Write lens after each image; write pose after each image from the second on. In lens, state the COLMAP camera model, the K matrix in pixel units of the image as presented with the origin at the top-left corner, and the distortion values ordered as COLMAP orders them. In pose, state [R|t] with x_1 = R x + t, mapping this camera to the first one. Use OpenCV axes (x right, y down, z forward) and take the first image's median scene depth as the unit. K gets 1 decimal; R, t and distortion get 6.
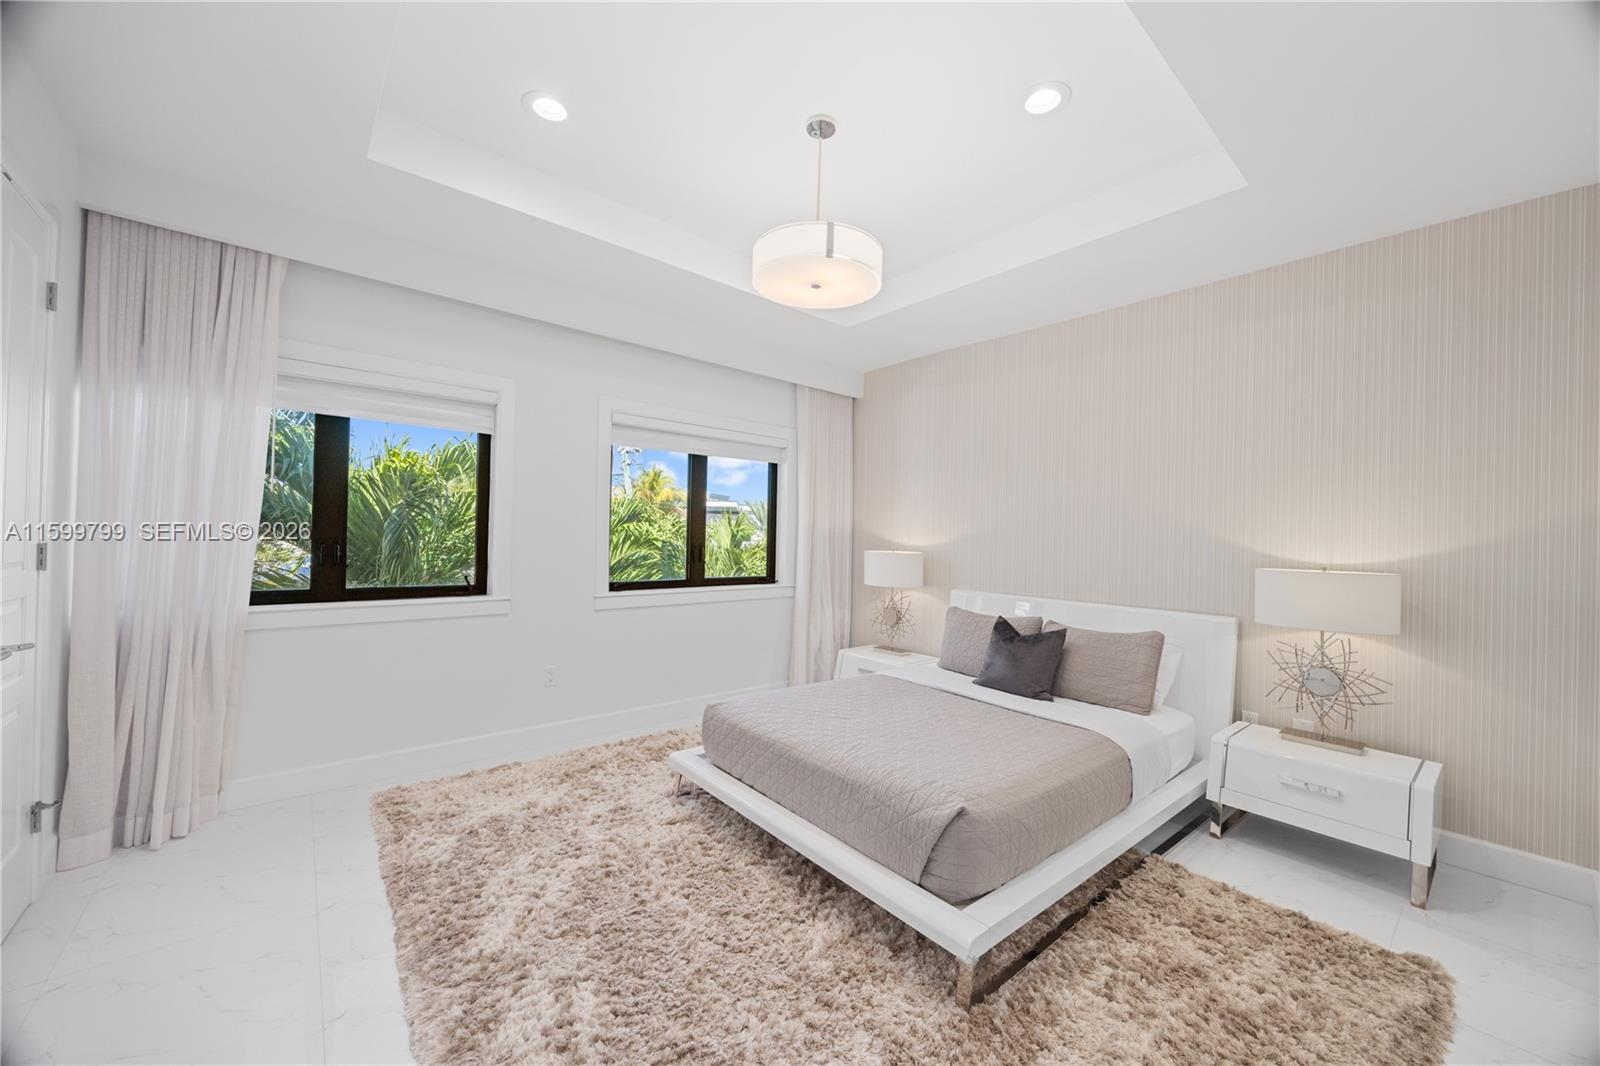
lens RADIAL K [[610.4, 0, 800.0], [0, 610.4, 533.0], [0, 0, 1]] dist [-0.005188, 0.000033]
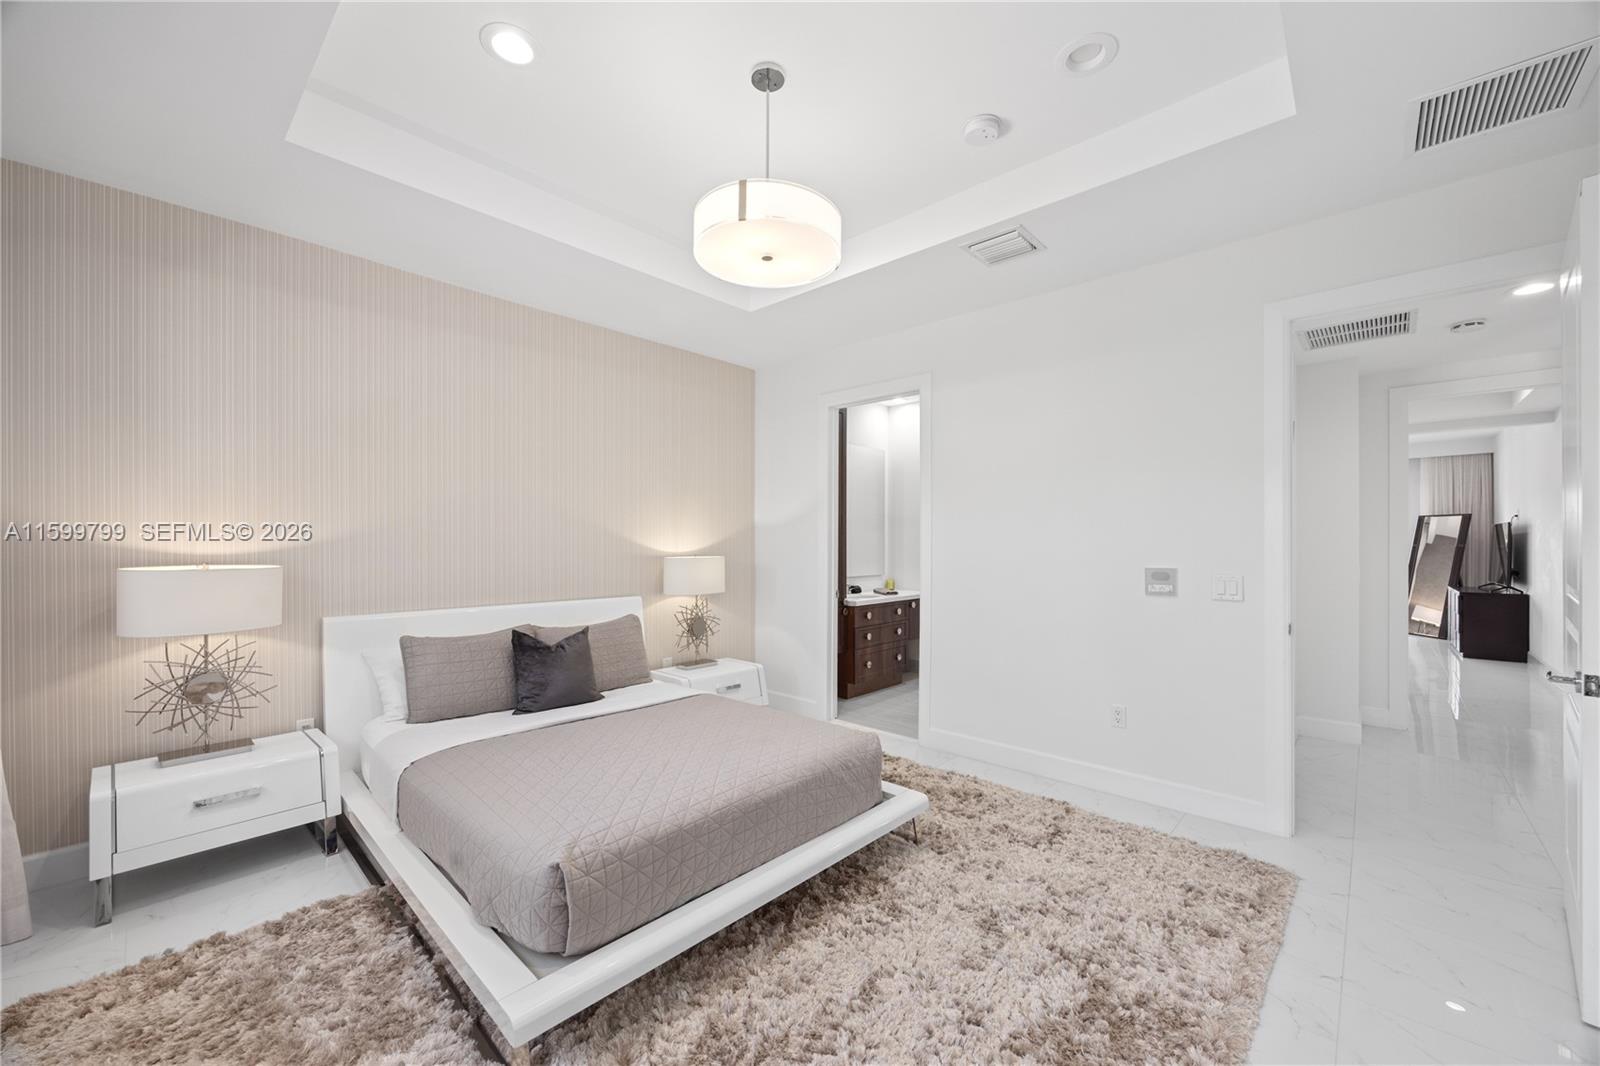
lens RADIAL K [[610.4, 0, 800.0], [0, 610.4, 533.0], [0, 0, 1]] dist [-0.005188, 0.000033]
pose [[-0.131332, 0.000853, 0.991338, -0.611573], [-0.011088, 0.999936, -0.002329, -0.006714], [-0.991276, -0.011298, -0.131314, 0.746799]]
